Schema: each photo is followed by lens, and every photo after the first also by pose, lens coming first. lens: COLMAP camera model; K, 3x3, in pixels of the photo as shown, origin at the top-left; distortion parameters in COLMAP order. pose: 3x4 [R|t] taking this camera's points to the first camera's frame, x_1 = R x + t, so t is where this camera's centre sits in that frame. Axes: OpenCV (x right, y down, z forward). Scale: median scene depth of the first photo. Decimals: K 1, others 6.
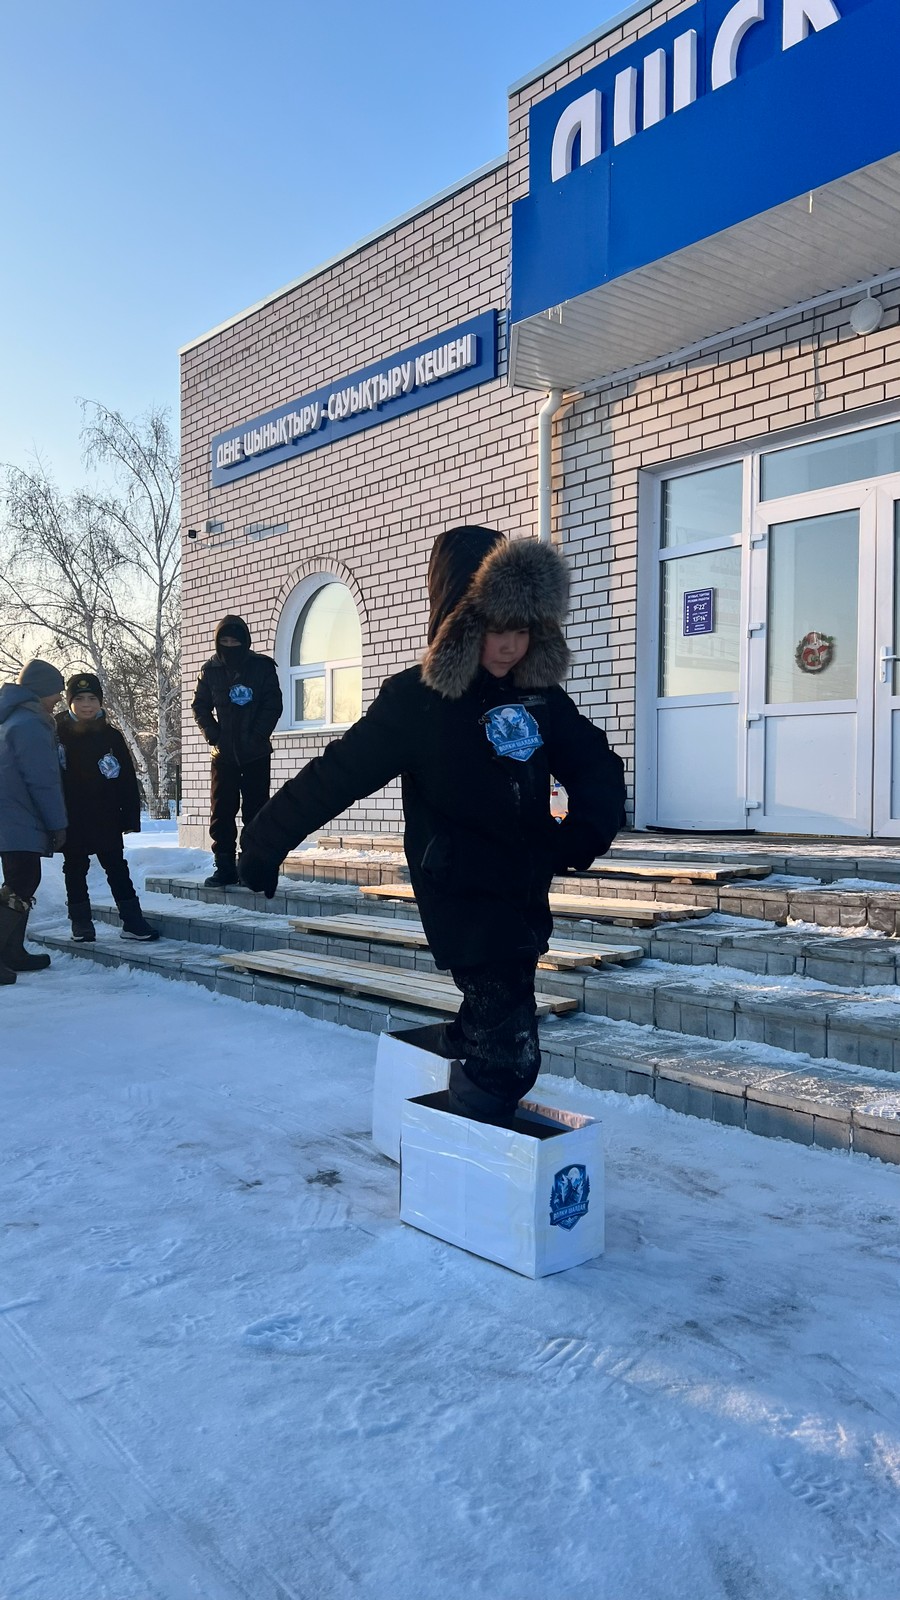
lens RADIAL K [[1202.0, 0, 452.8], [0, 1202.0, 825.9], [0, 0, 1]] dist [0.058735, -0.041050]
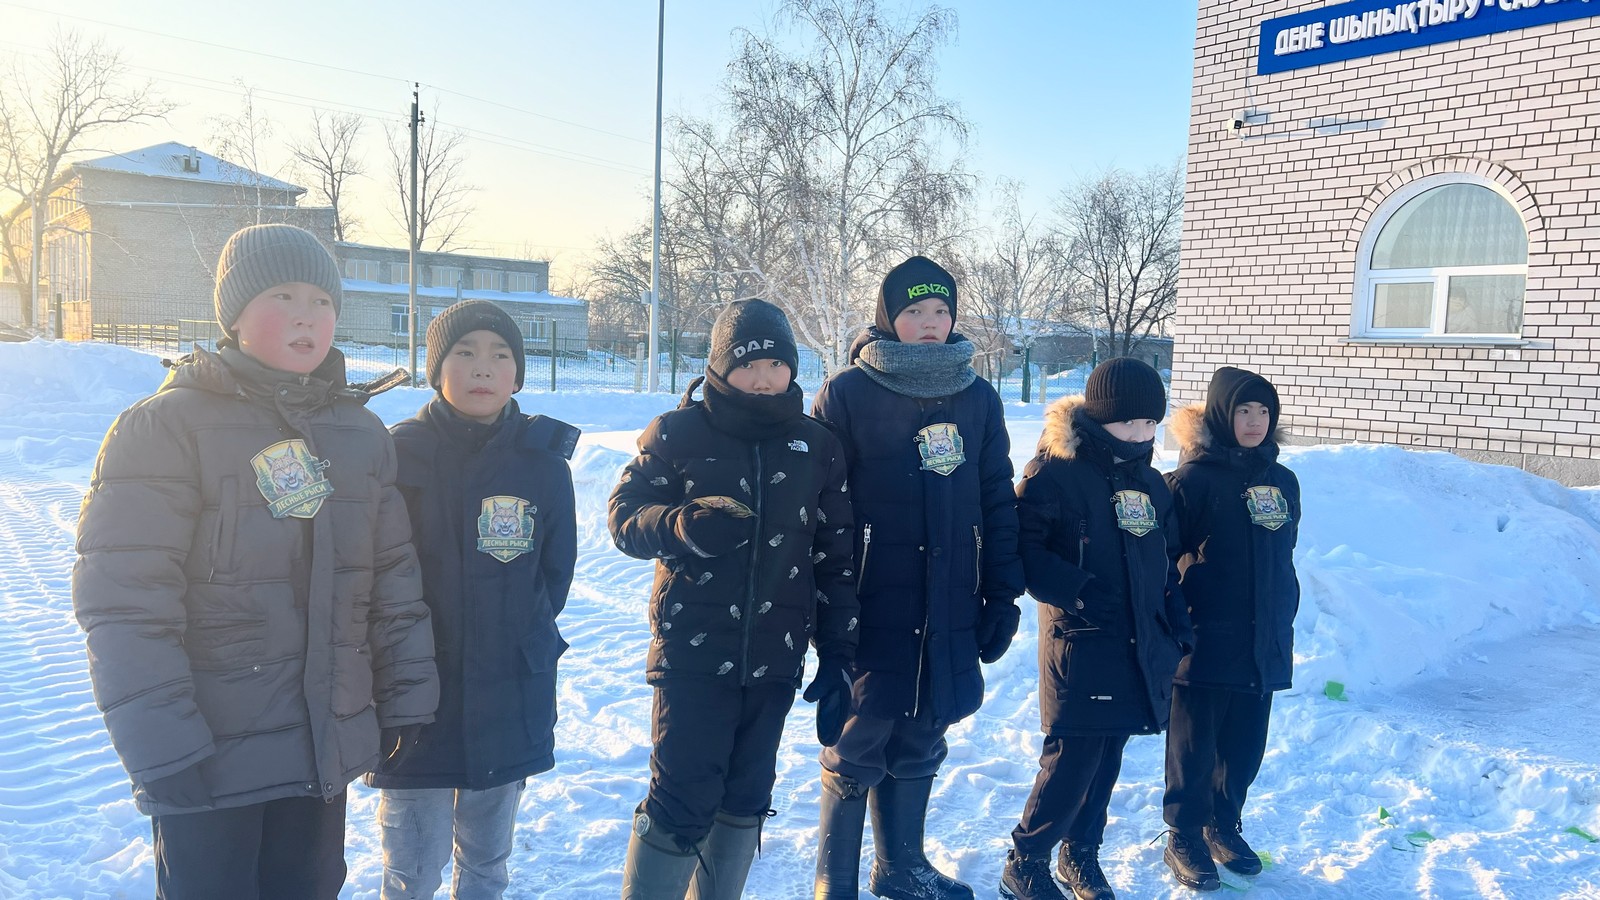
lens RADIAL K [[1202.0, 0, 797.3], [0, 1202.0, 464.1], [0, 0, 1]] dist [0.058735, -0.041050]
pose [[0.998385, 0.037781, -0.042434, -0.516536], [-0.034999, 0.997304, 0.064502, -0.024401], [0.044757, -0.062912, 0.997015, 0.012344]]
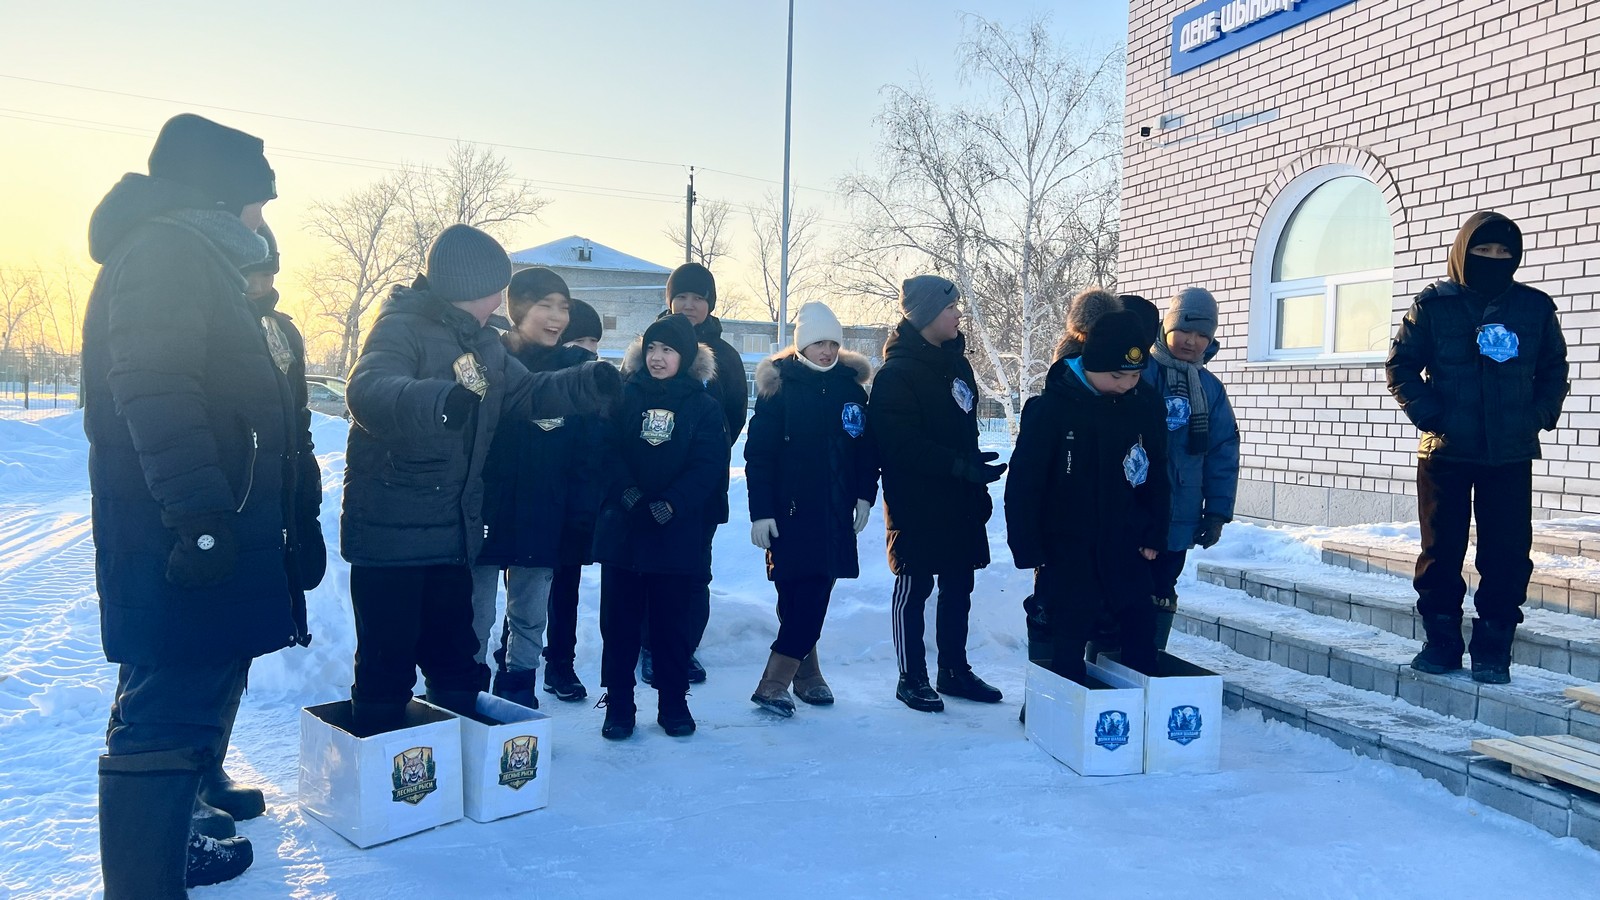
lens RADIAL K [[1202.0, 0, 804.8], [0, 1202.0, 444.5], [0, 0, 1]] dist [0.058735, -0.041050]
pose [[0.929884, 0.028957, -0.366712, -0.119087], [-0.028443, 0.999572, 0.006806, -0.017990], [0.366752, 0.004101, 0.930310, 0.109643]]
